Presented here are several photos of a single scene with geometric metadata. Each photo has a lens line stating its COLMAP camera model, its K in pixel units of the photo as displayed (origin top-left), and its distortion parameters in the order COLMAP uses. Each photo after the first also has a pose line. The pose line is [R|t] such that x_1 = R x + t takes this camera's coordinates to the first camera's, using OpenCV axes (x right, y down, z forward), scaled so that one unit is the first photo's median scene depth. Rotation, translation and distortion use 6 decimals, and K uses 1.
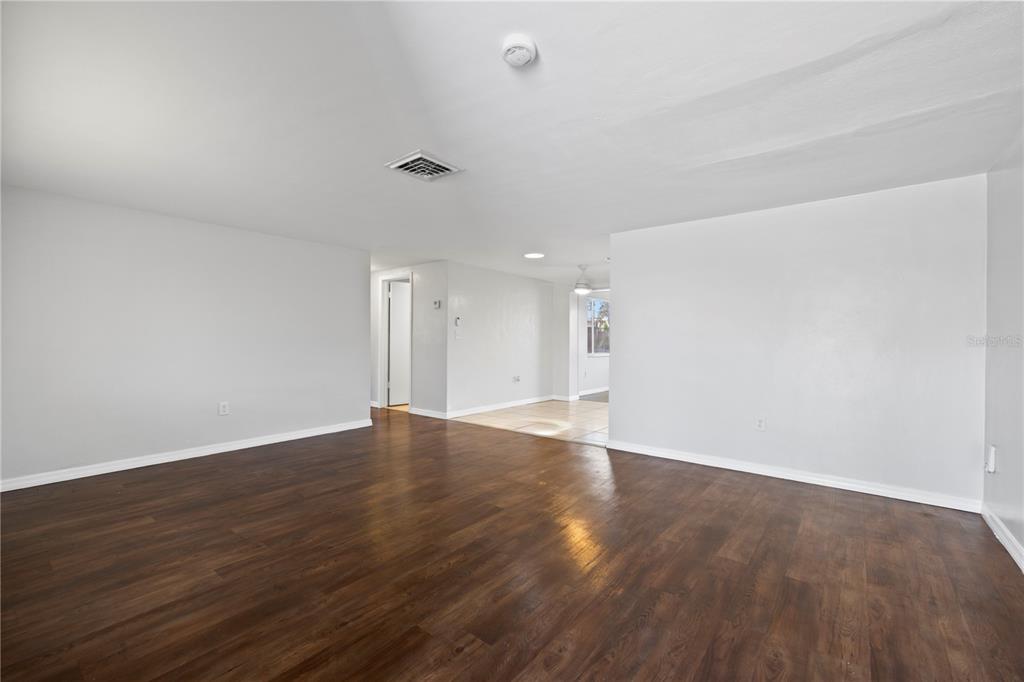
lens RADIAL K [[426.1, 0, 512.0], [0, 426.1, 341.0], [0, 0, 1]] dist [-0.000526, -0.000071]
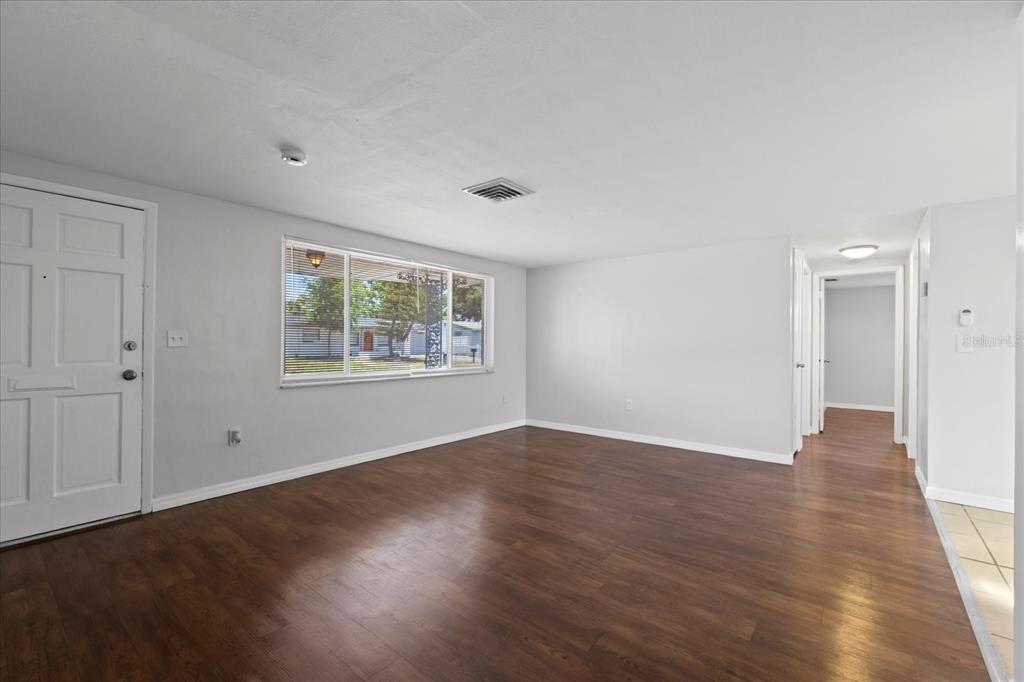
lens RADIAL K [[434.4, 0, 514.3], [0, 434.4, 338.1], [0, 0, 1]] dist [-0.001461, 0.000012]
pose [[-0.000816, -0.015258, -0.999883, 0.943627], [-0.011206, 0.999821, -0.015248, -0.017934], [0.999937, 0.011193, -0.000987, 1.089342]]
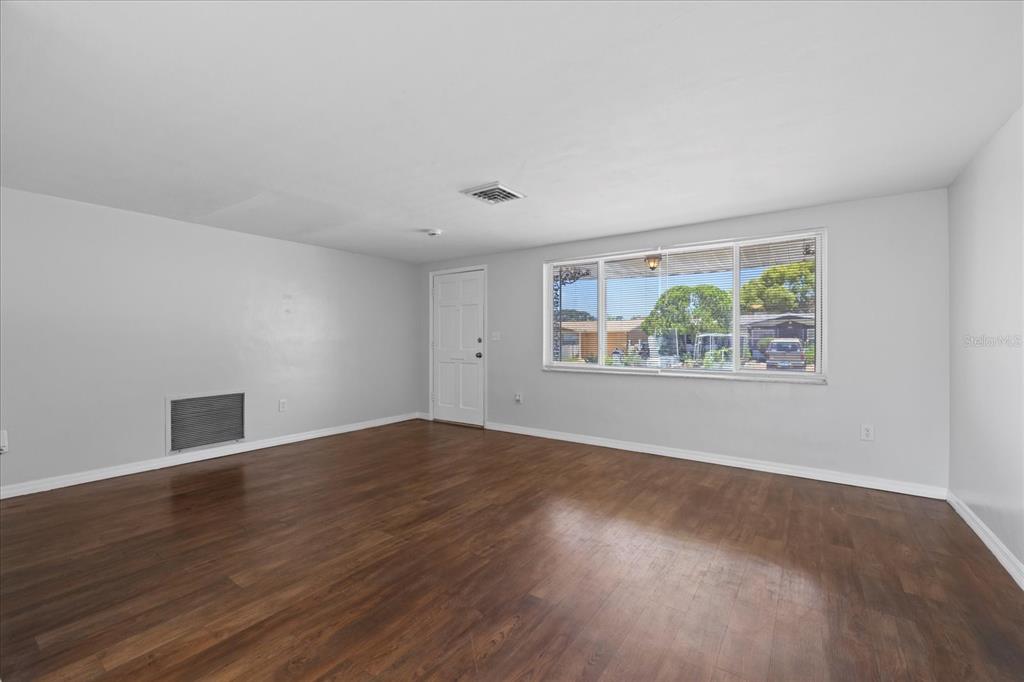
lens RADIAL K [[434.4, 0, 514.3], [0, 434.4, 338.1], [0, 0, 1]] dist [-0.001461, 0.000012]
pose [[-0.998301, -0.006756, -0.057874, -0.201065], [-0.006734, 0.999977, -0.000583, -0.014691], [0.057876, -0.000192, -0.998324, 2.280258]]
